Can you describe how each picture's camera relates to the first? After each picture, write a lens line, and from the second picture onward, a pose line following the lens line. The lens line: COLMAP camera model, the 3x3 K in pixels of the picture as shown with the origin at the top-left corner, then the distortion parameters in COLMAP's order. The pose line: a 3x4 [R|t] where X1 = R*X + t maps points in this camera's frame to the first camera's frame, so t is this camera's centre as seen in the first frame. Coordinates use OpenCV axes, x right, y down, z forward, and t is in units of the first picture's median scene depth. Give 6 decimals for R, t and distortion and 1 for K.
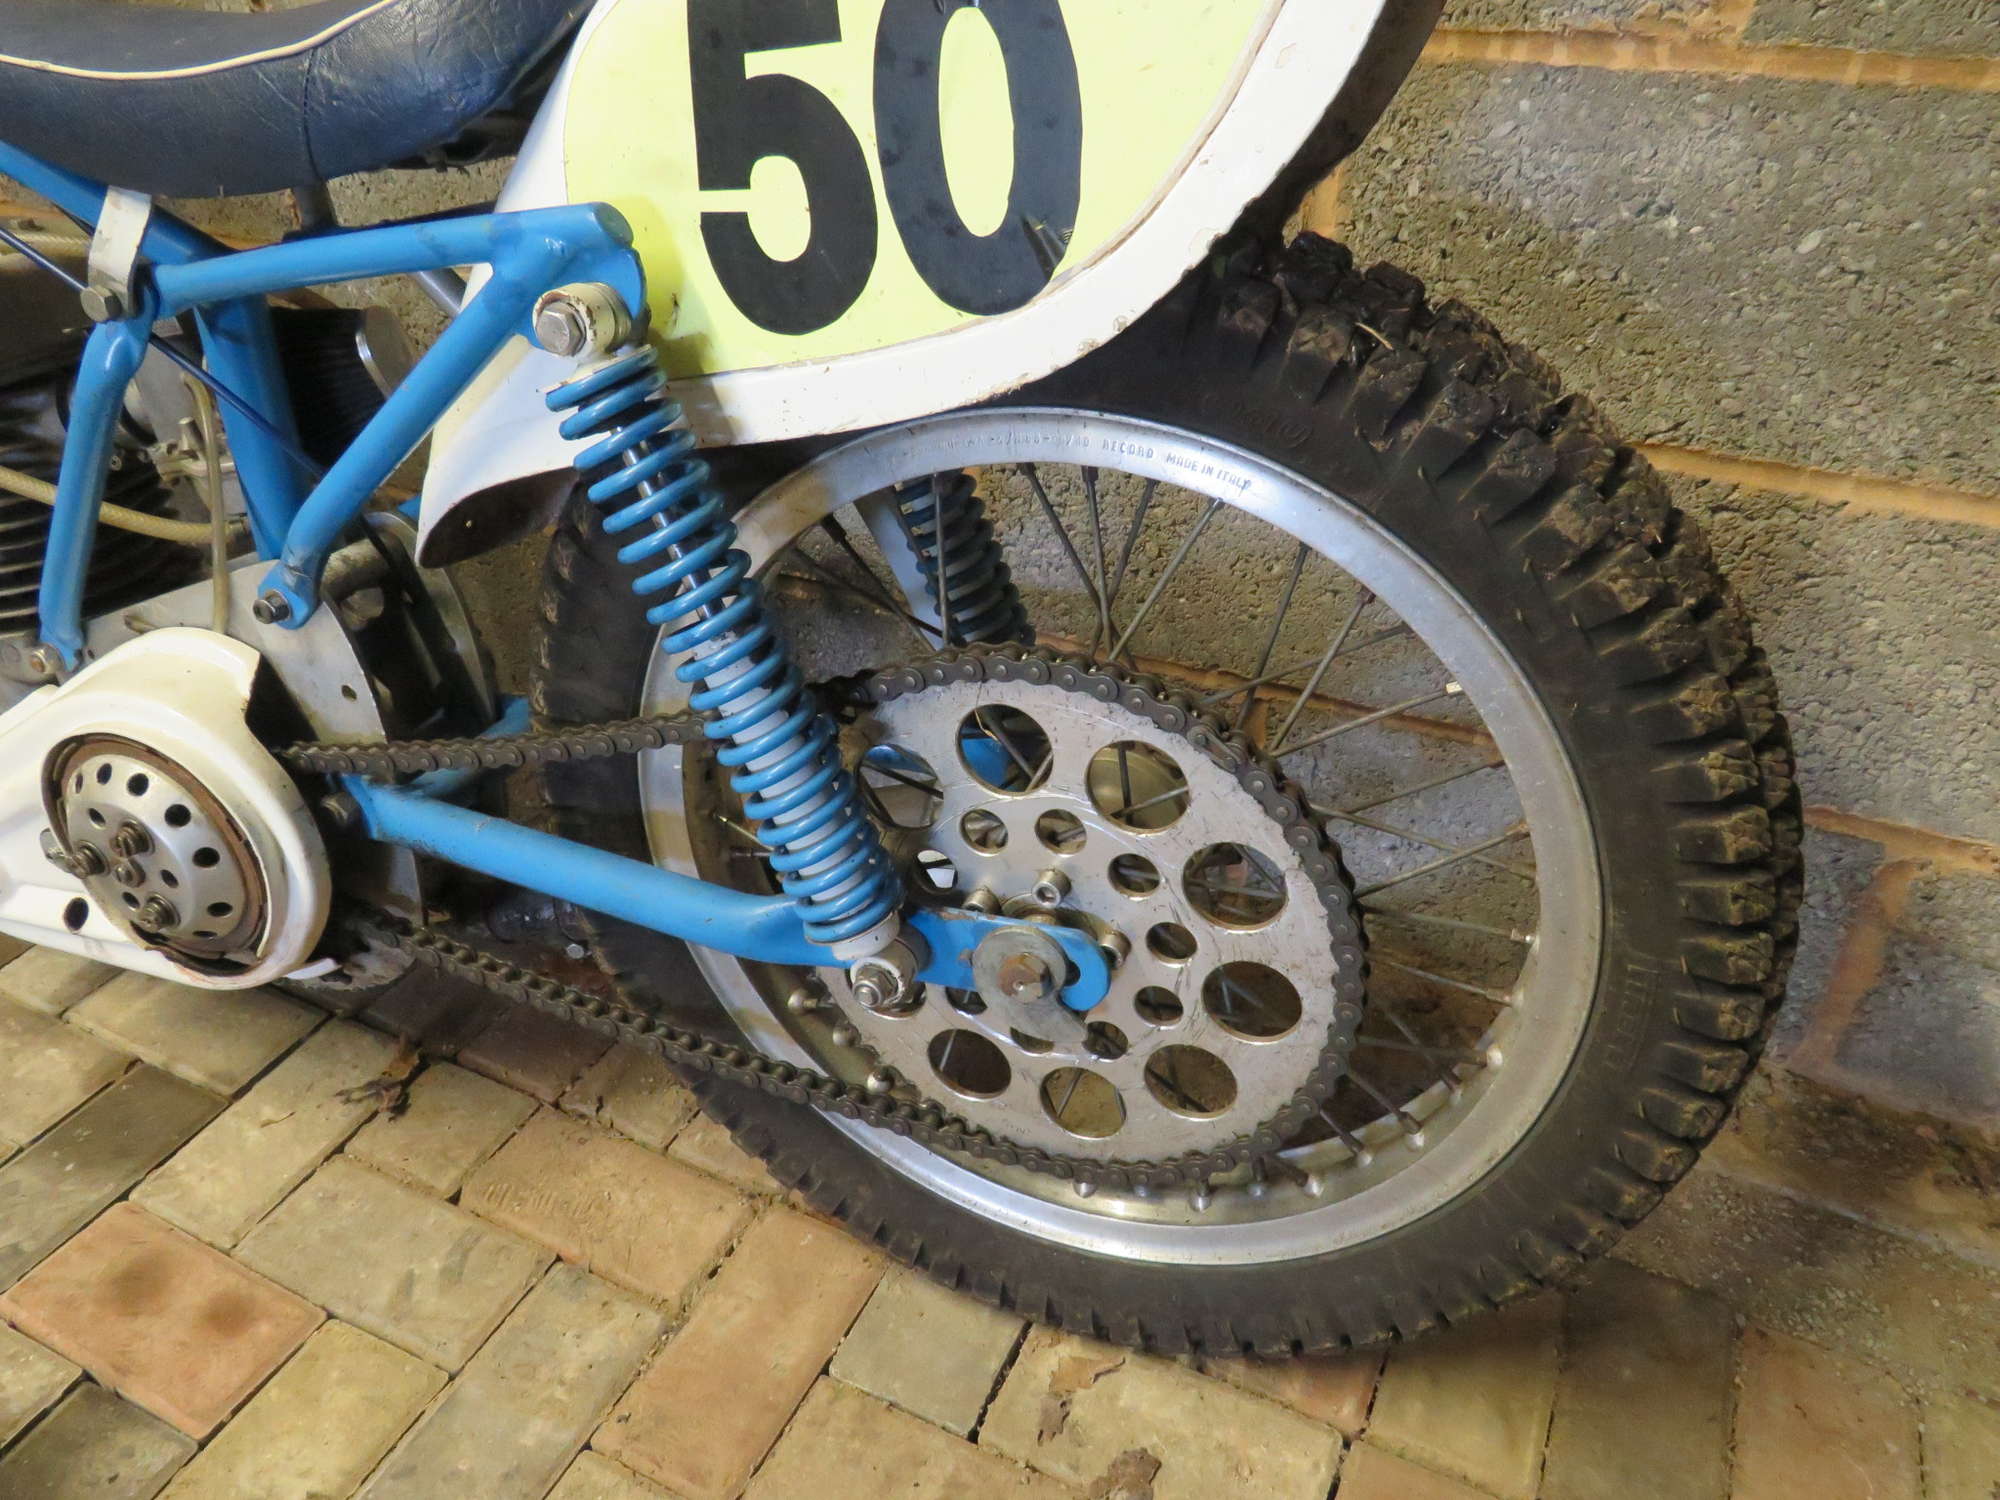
lens RADIAL K [[1417.2, 0, 1001.7], [0, 1417.2, 749.6], [0, 0, 1]] dist [-0.027452, 0.005770]
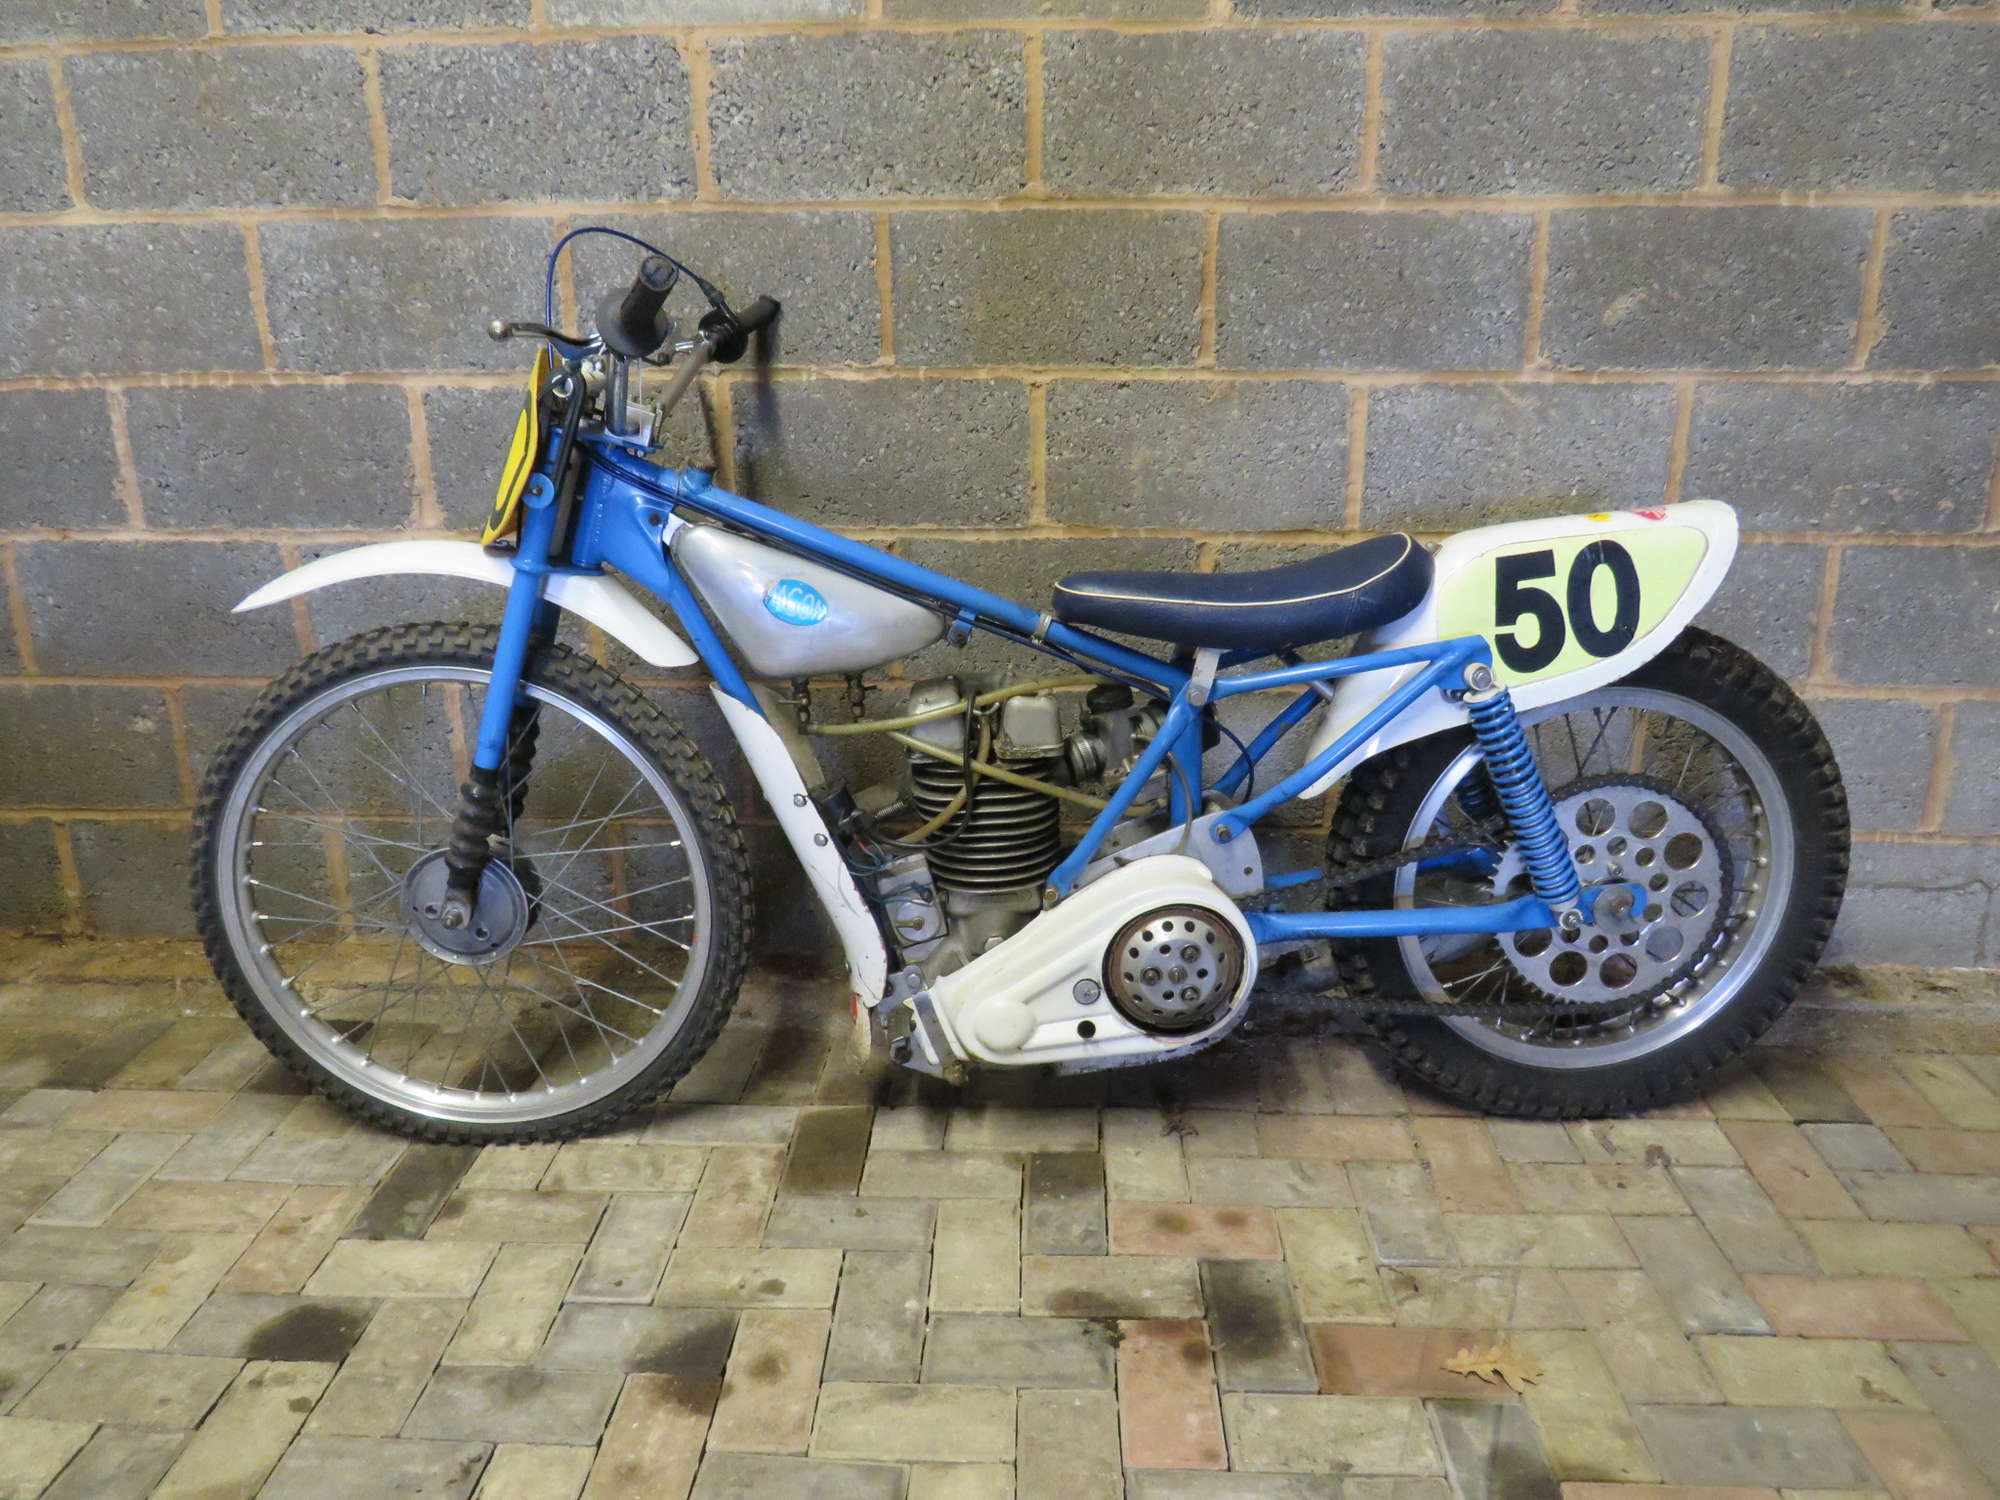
lens RADIAL K [[1417.2, 0, 1013.6], [0, 1417.2, 736.4], [0, 0, 1]] dist [-0.027452, 0.005770]
pose [[0.921188, -0.132165, 0.365986, -1.461365], [0.220063, 0.952639, -0.209882, 0.127527], [-0.320914, 0.273881, 0.906644, -0.797815]]
